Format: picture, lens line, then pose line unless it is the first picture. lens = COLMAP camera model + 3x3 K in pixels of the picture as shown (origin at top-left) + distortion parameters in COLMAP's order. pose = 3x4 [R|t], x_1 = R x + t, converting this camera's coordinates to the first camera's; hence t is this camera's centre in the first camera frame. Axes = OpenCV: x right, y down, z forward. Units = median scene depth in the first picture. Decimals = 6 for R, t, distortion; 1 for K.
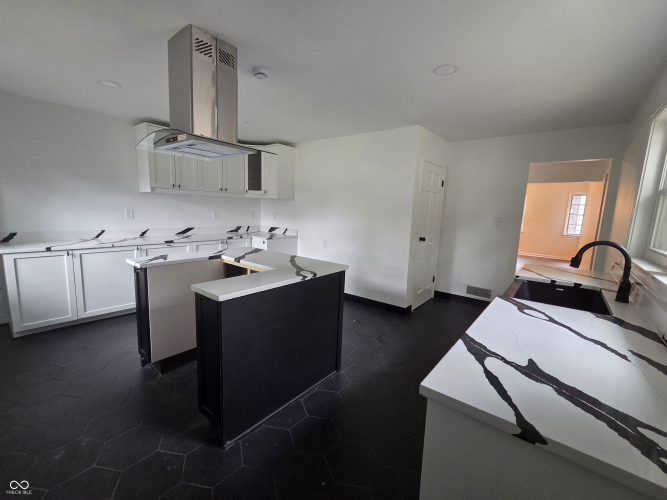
lens RADIAL K [[286.0, 0, 333.5], [0, 286.0, 250.0], [0, 0, 1]] dist [0.011424, 0.000080]
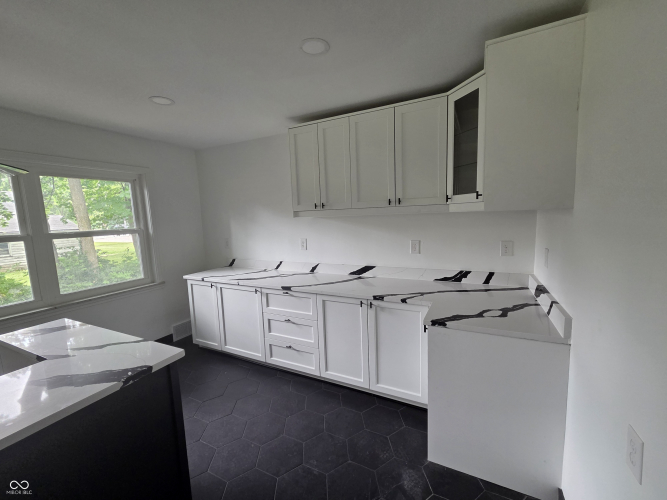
lens RADIAL K [[286.0, 0, 333.5], [0, 286.0, 250.0], [0, 0, 1]] dist [0.011424, 0.000080]
pose [[0.221613, 0.074948, -0.972250, 0.108922], [-0.102555, 0.993304, 0.053195, -0.155557], [0.969727, 0.087920, 0.227816, 0.870596]]
